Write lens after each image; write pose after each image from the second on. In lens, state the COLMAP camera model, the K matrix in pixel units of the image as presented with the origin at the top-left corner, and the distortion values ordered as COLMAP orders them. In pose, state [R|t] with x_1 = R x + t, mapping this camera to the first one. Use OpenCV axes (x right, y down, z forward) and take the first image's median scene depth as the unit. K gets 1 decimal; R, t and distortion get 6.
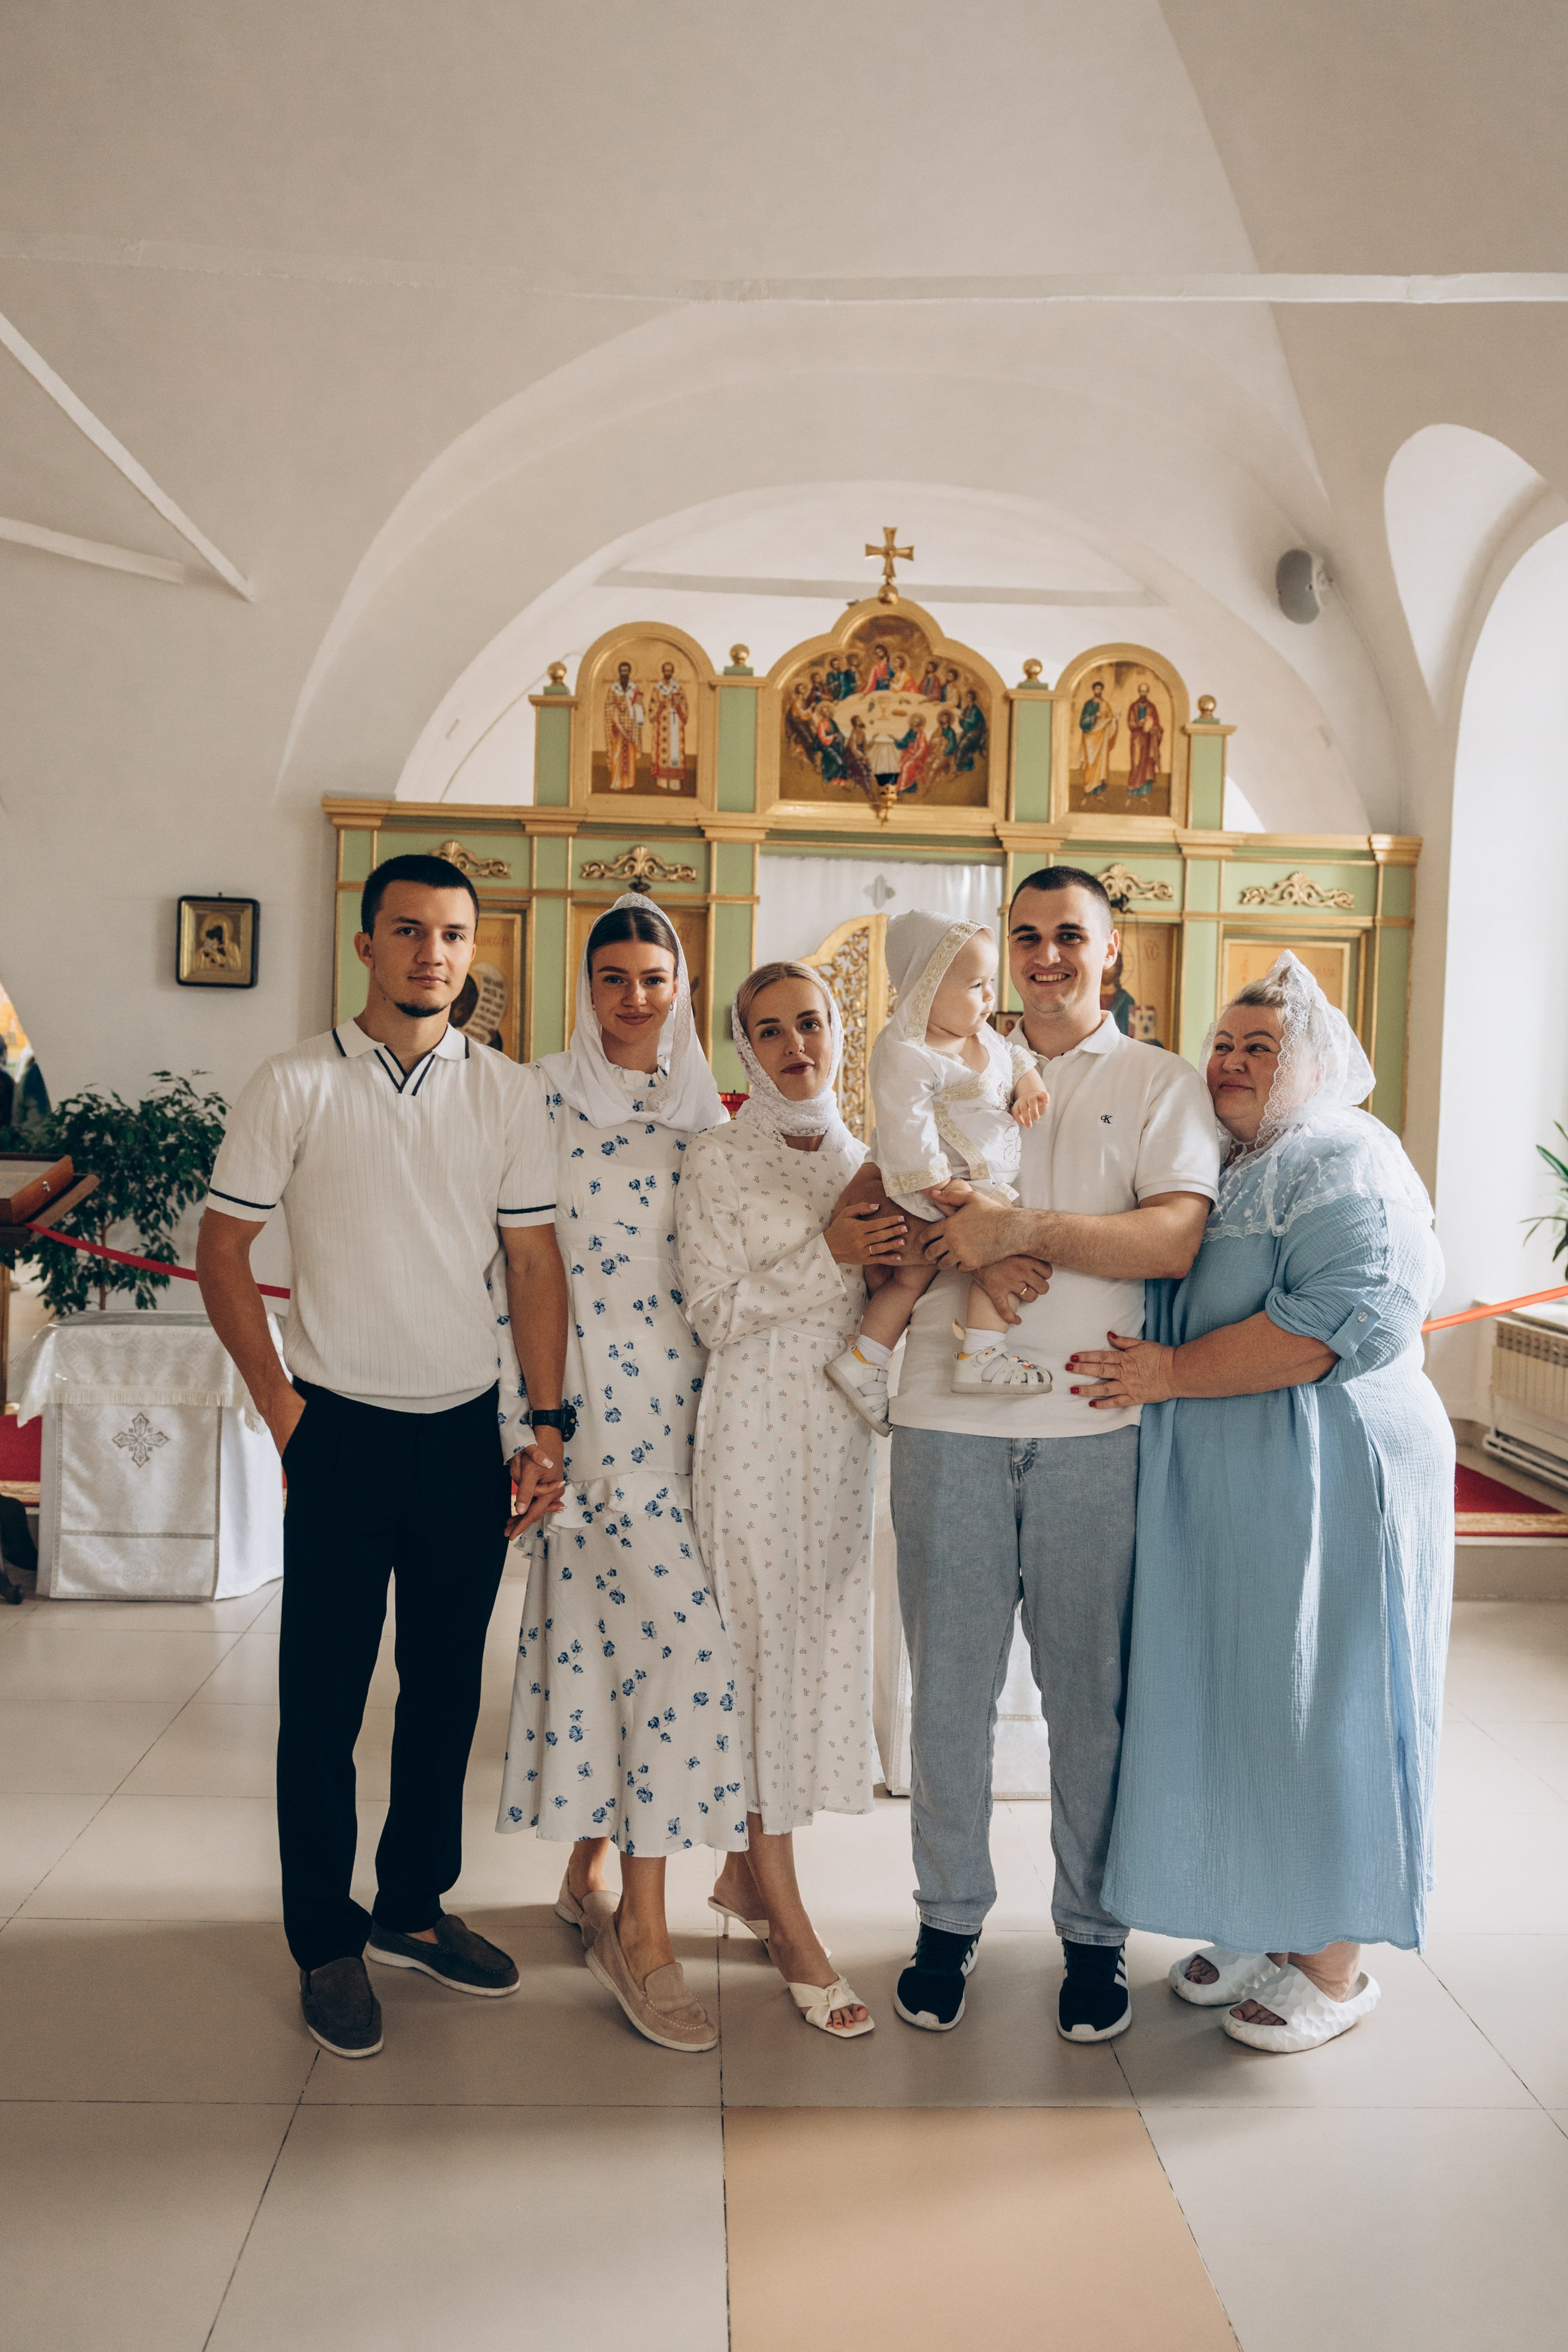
lens RADIAL K [[2149.9, 0, 793.6], [0, 2149.9, 1182.5], [0, 0, 1]] dist [-0.010132, 0.004589]
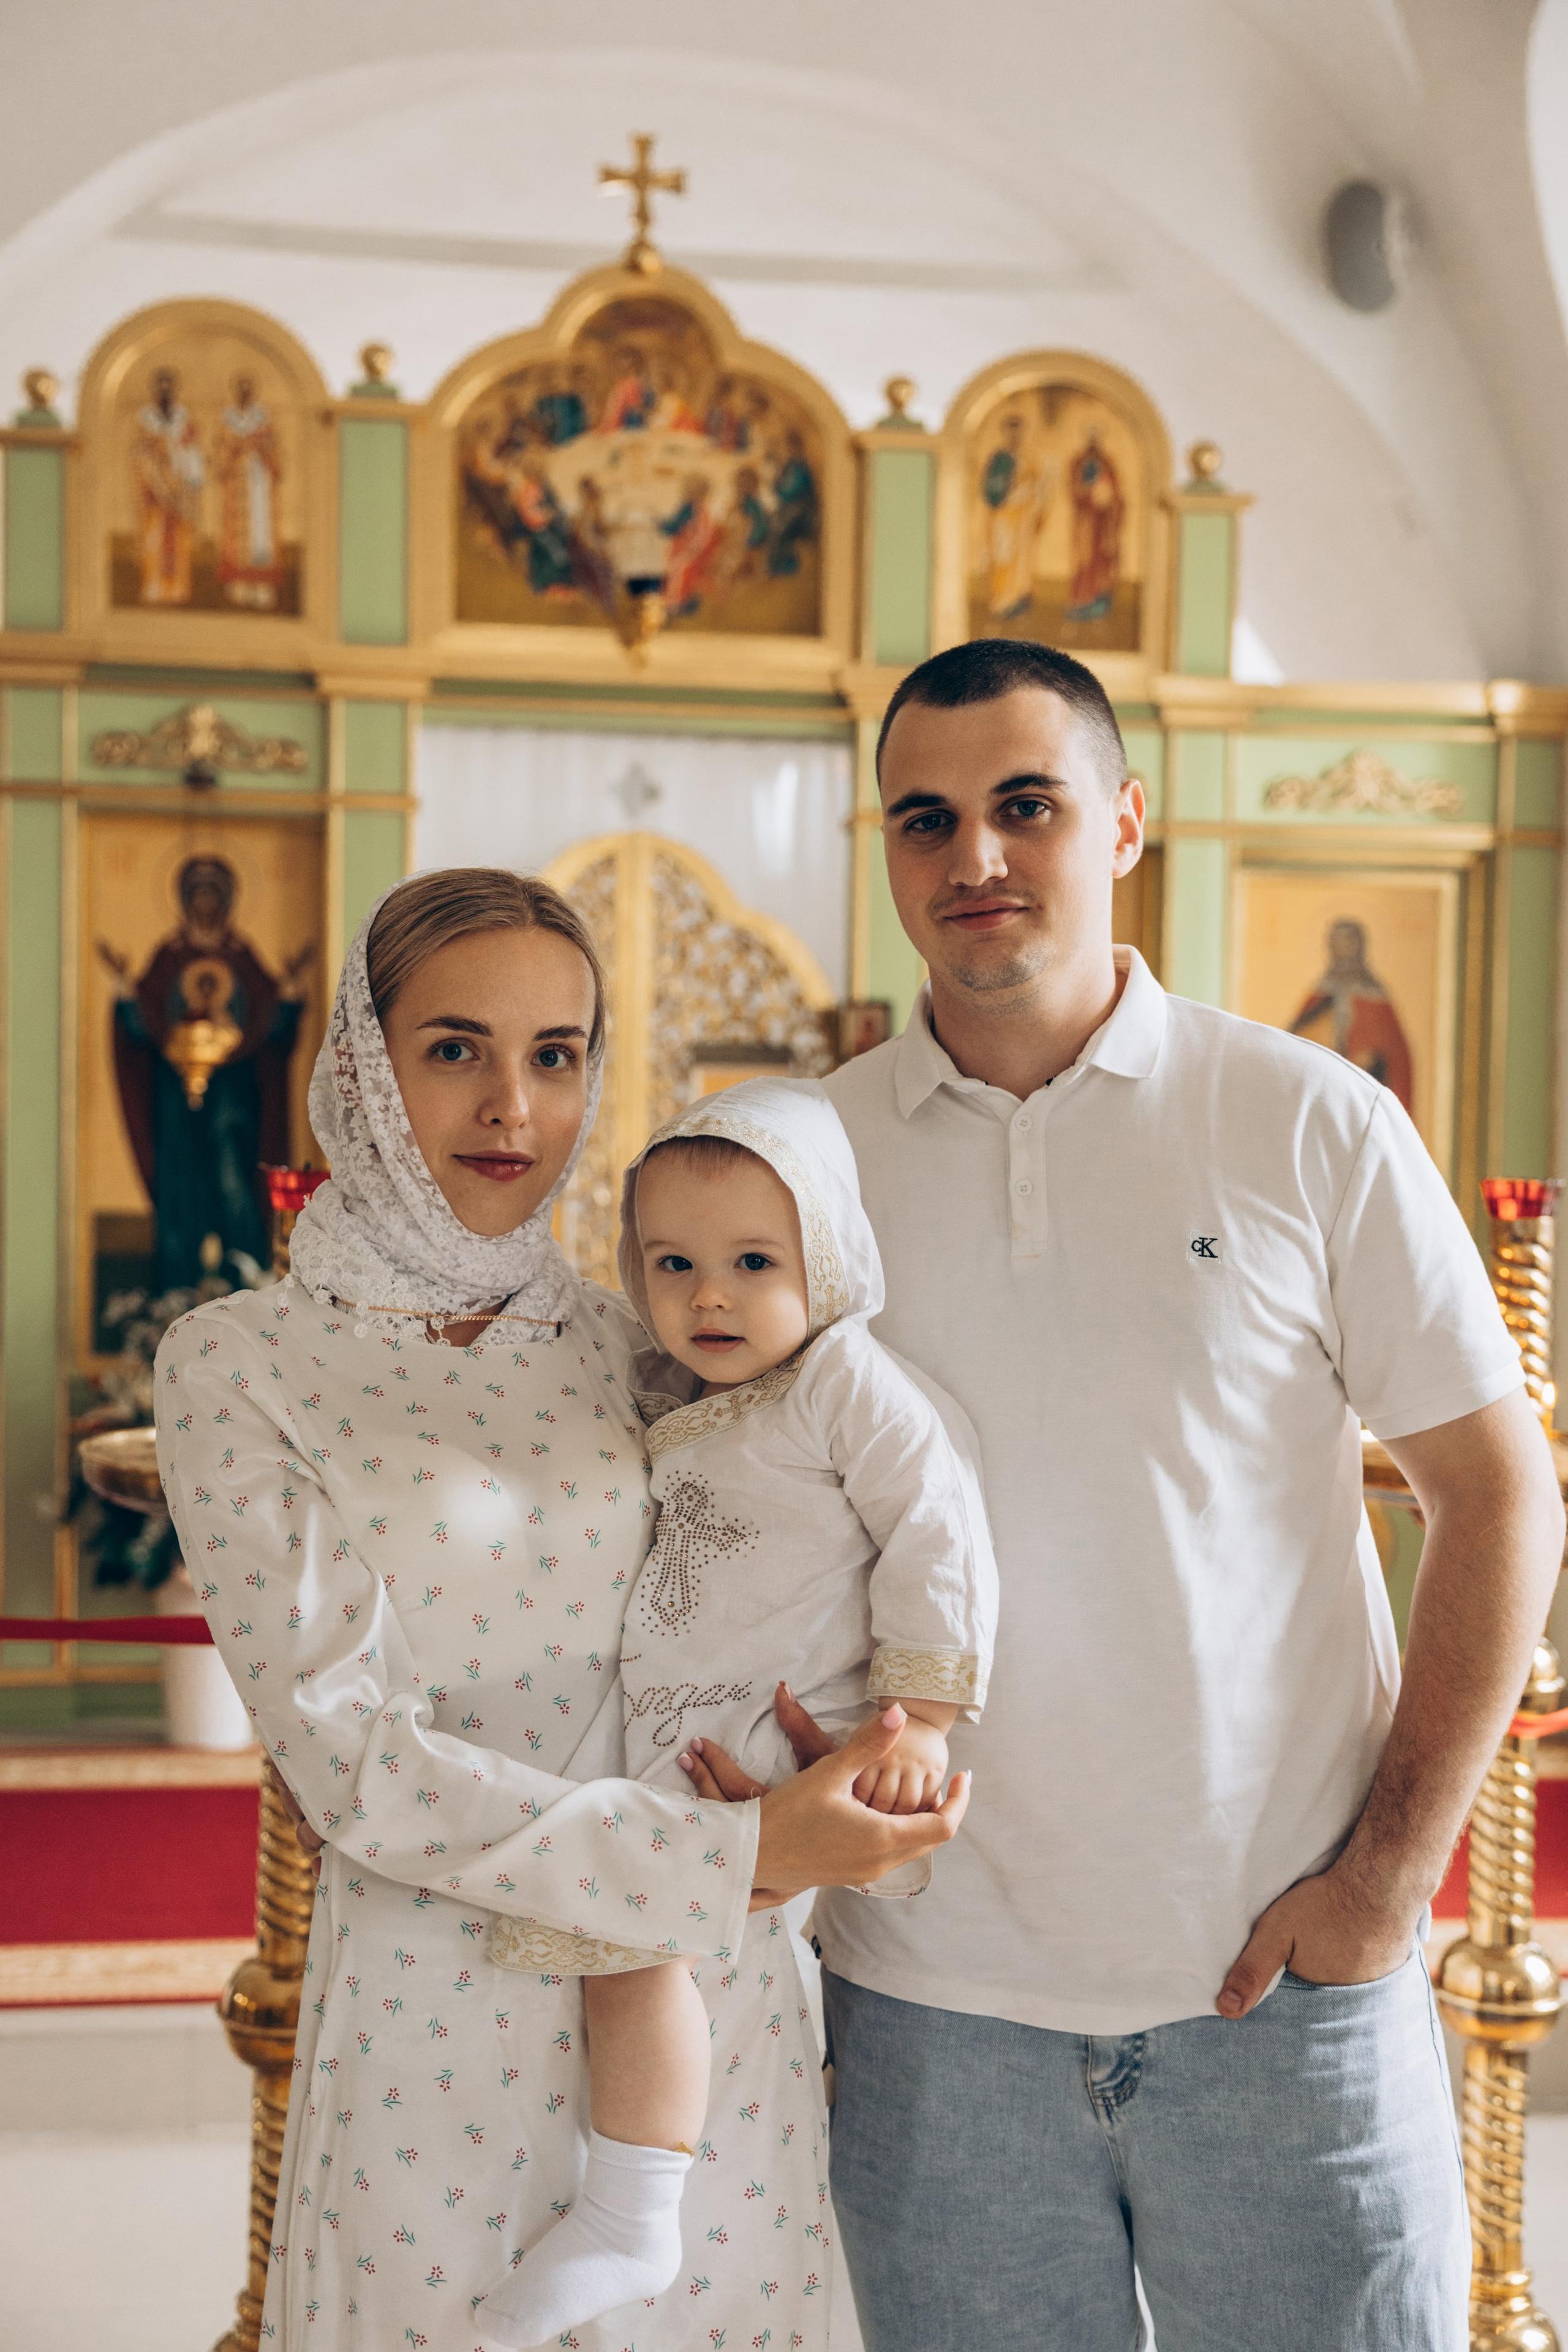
lens RADIAL K [[2949.7, 0, 784.9], [0, 2949.7, 1187.8], [0, 0, 1]] dist [0.103908, -0.022800]
pose [[0.996873, -0.012521, 0.078028, 0.017559], [0.014199, 0.999679, -0.020993, -0.013917], [-0.077740, 0.022036, 0.996730, 0.226712]]
